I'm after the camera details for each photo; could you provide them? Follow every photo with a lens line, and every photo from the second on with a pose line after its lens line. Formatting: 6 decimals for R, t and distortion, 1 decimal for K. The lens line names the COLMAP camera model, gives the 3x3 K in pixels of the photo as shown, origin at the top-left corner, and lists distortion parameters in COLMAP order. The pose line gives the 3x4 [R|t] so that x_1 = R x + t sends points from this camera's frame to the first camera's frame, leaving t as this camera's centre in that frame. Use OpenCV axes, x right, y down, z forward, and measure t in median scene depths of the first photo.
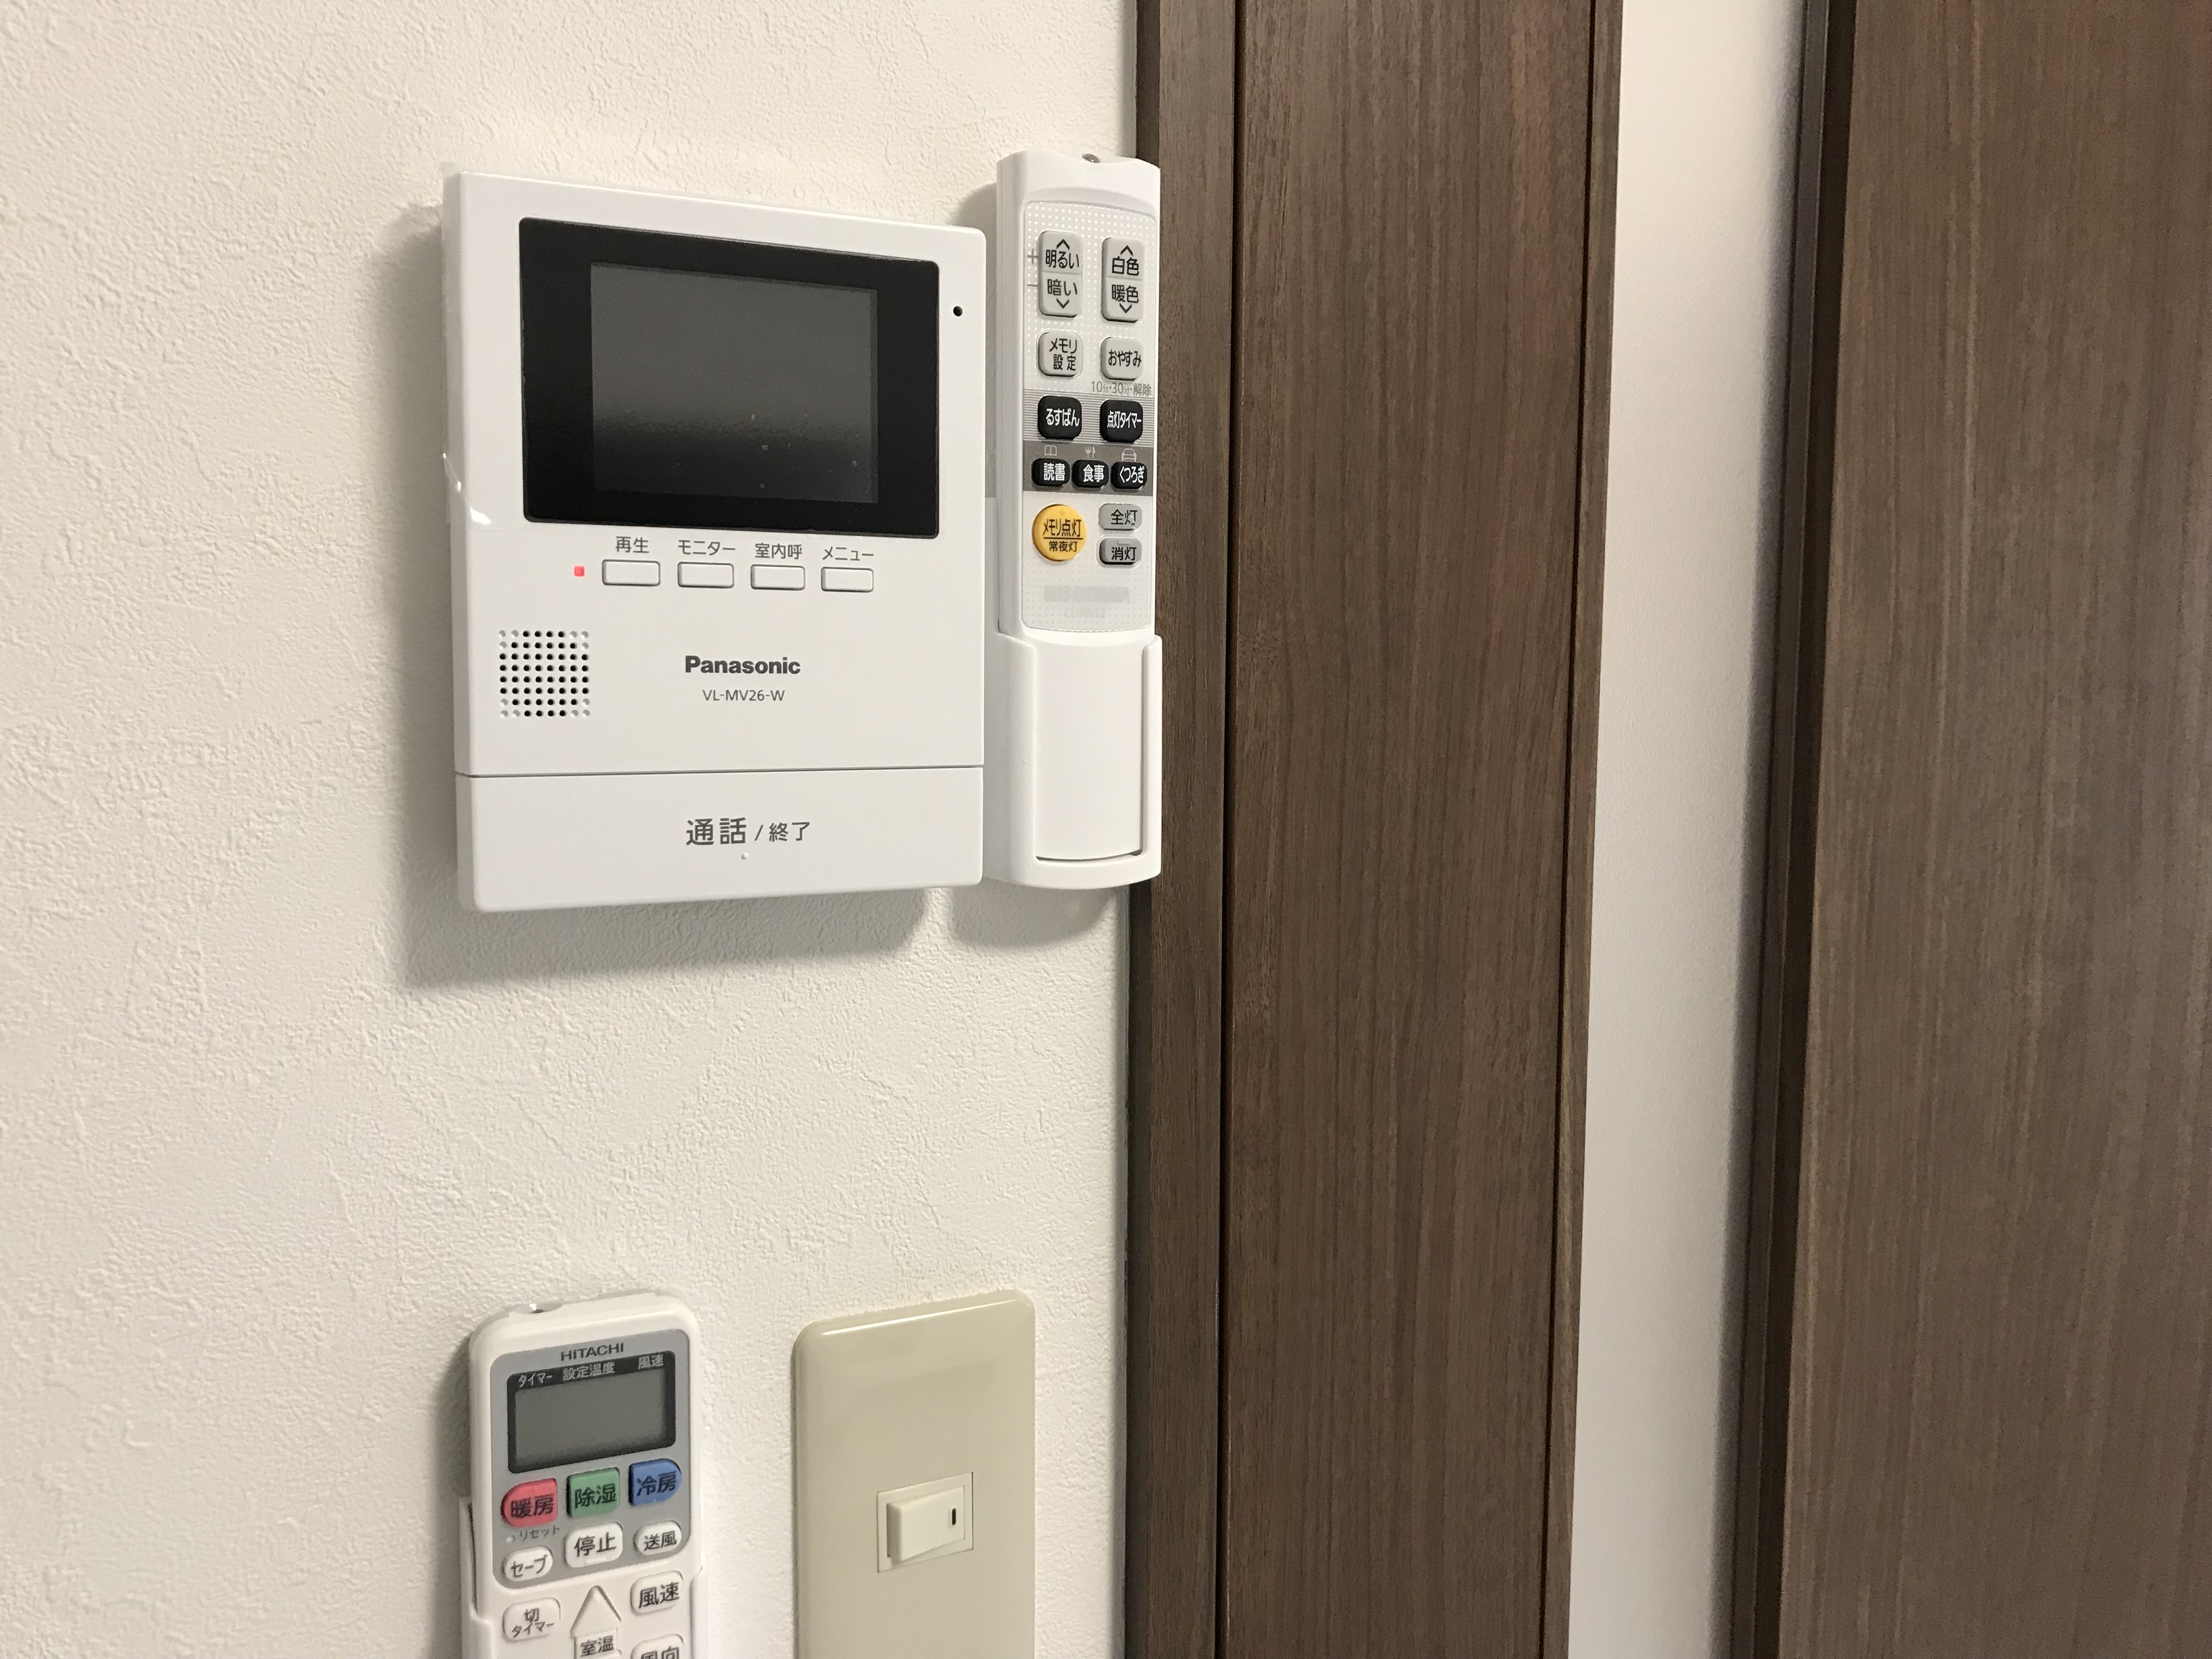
lens RADIAL K [[1822.1, 0, 1100.1], [0, 1822.1, 823.2], [0, 0, 1]] dist [0.011021, -0.014884]
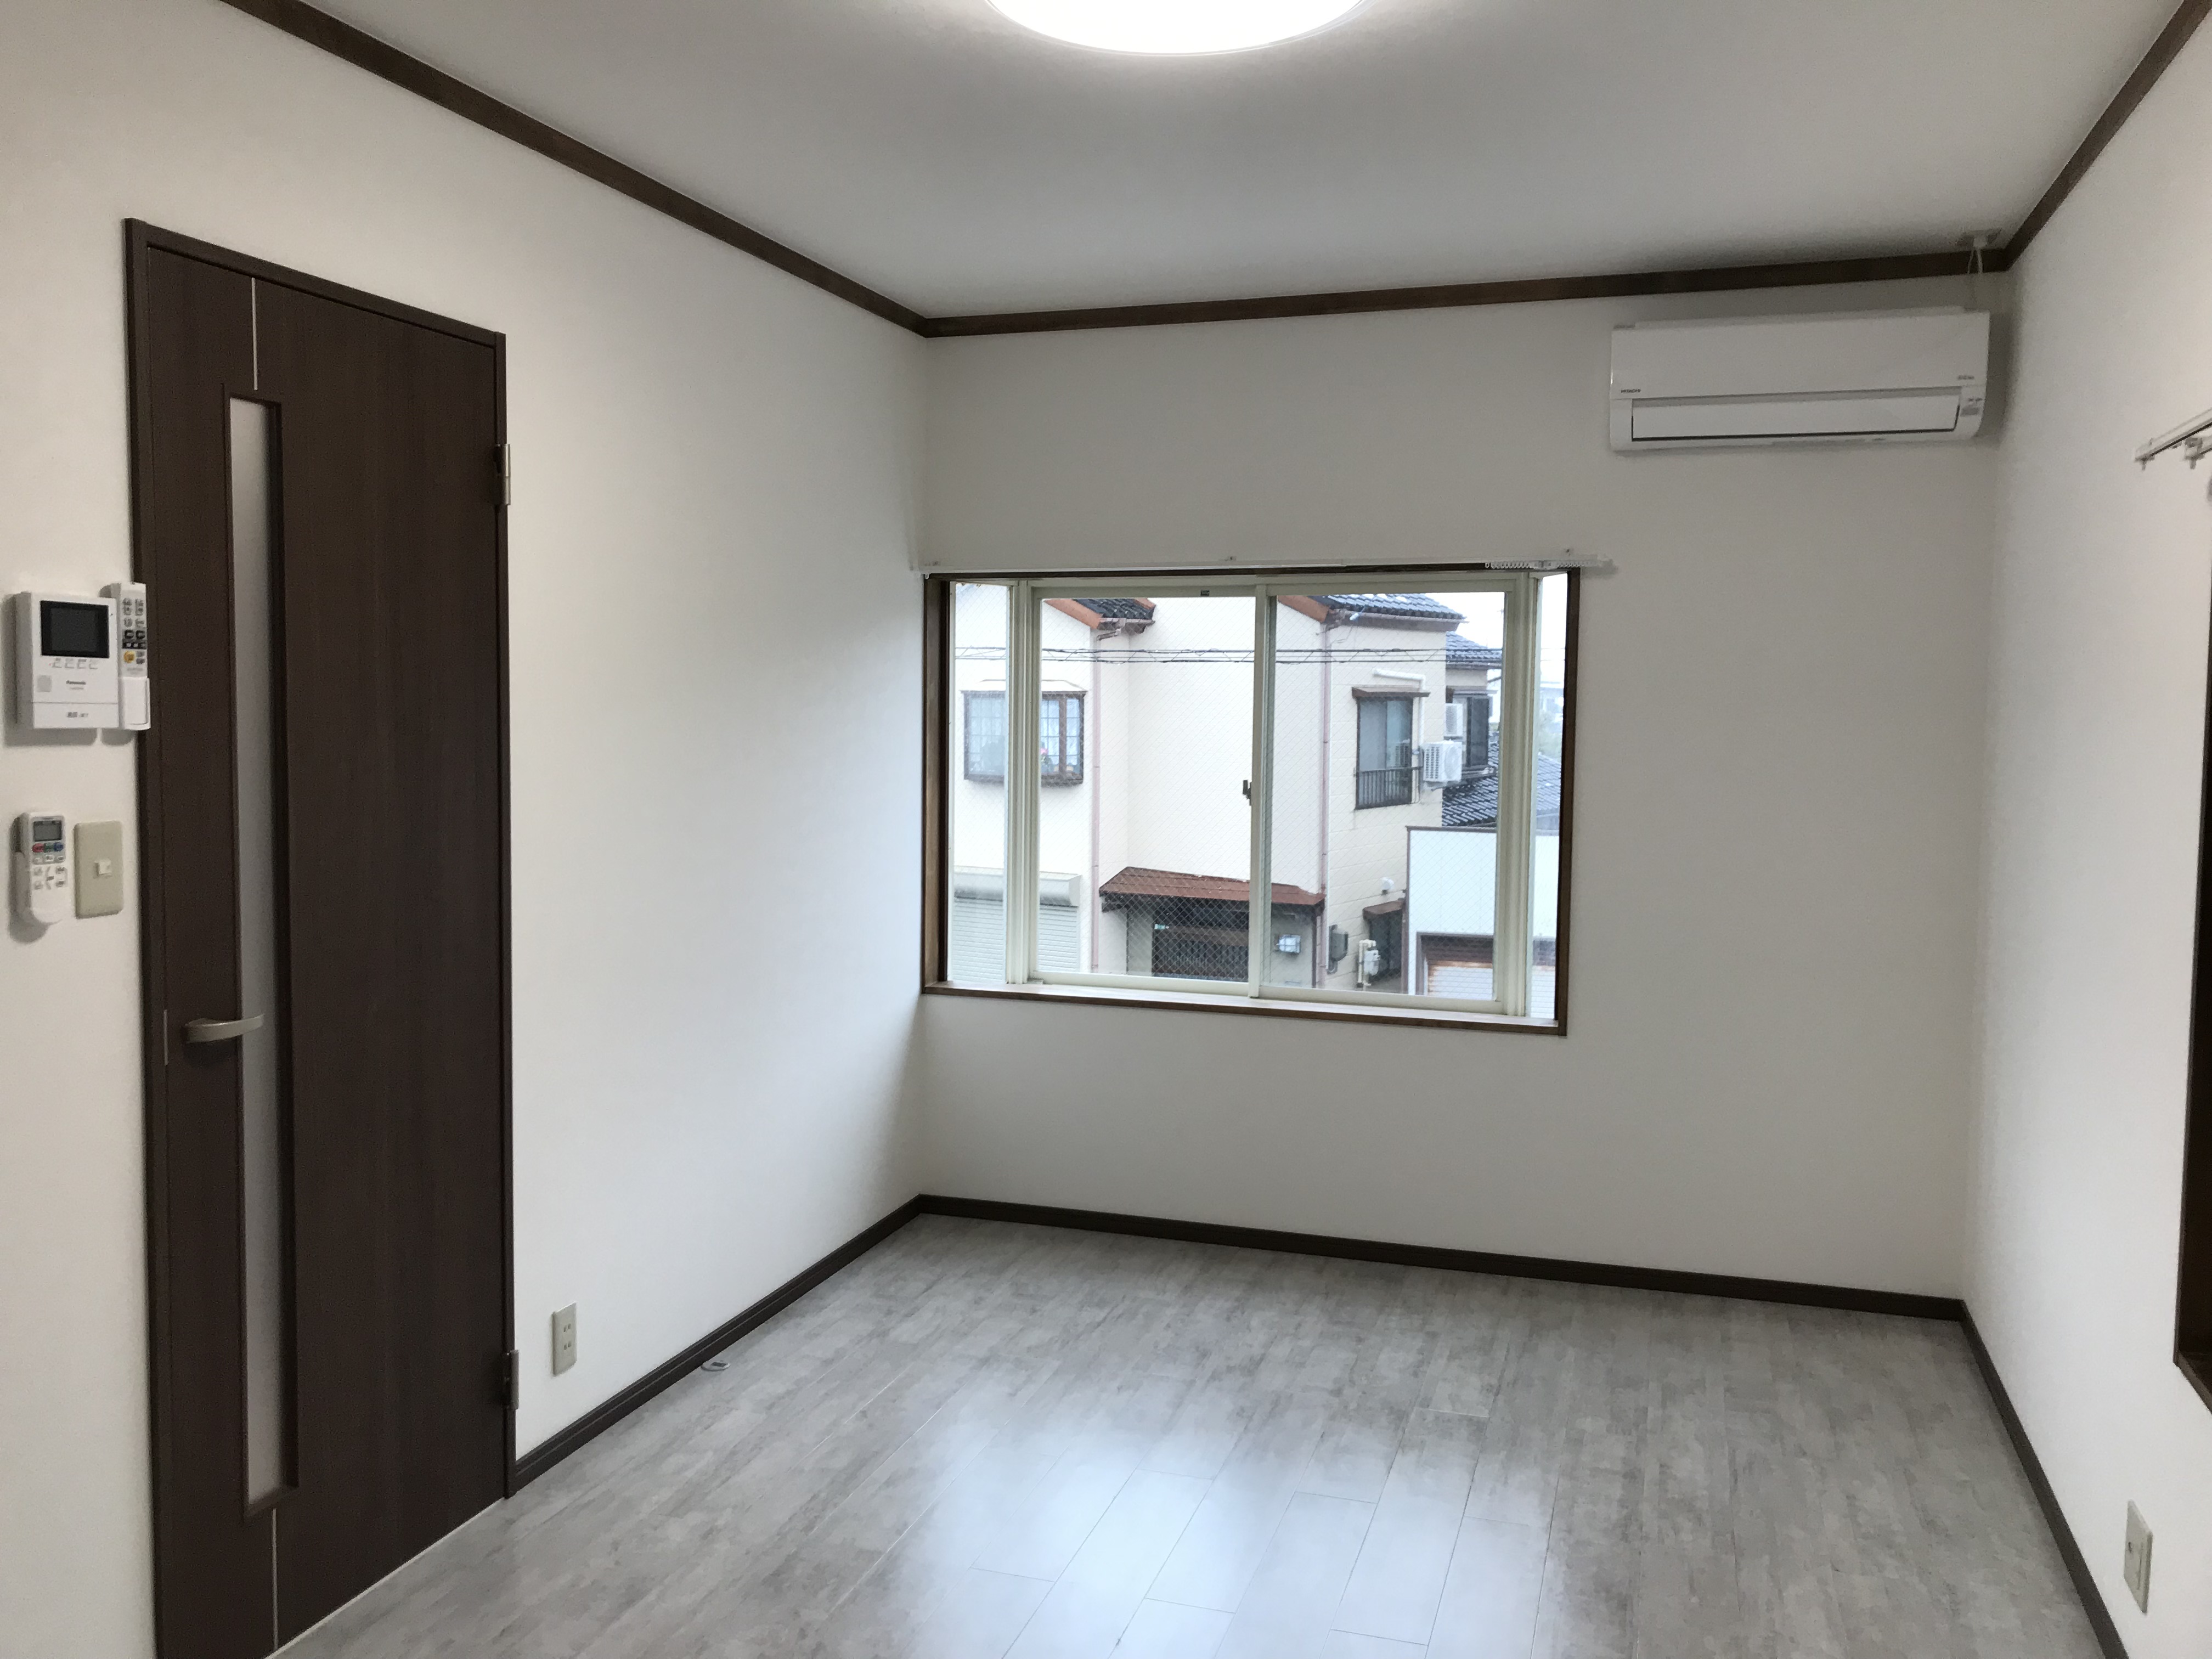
lens RADIAL K [[1822.1, 0, 1103.5], [0, 1822.1, 831.3], [0, 0, 1]] dist [0.011021, -0.014884]
pose [[0.690814, -0.050773, 0.721248, -1.813430], [0.069303, 0.997588, 0.003847, 0.482968], [-0.719704, 0.047327, 0.692666, -4.367570]]
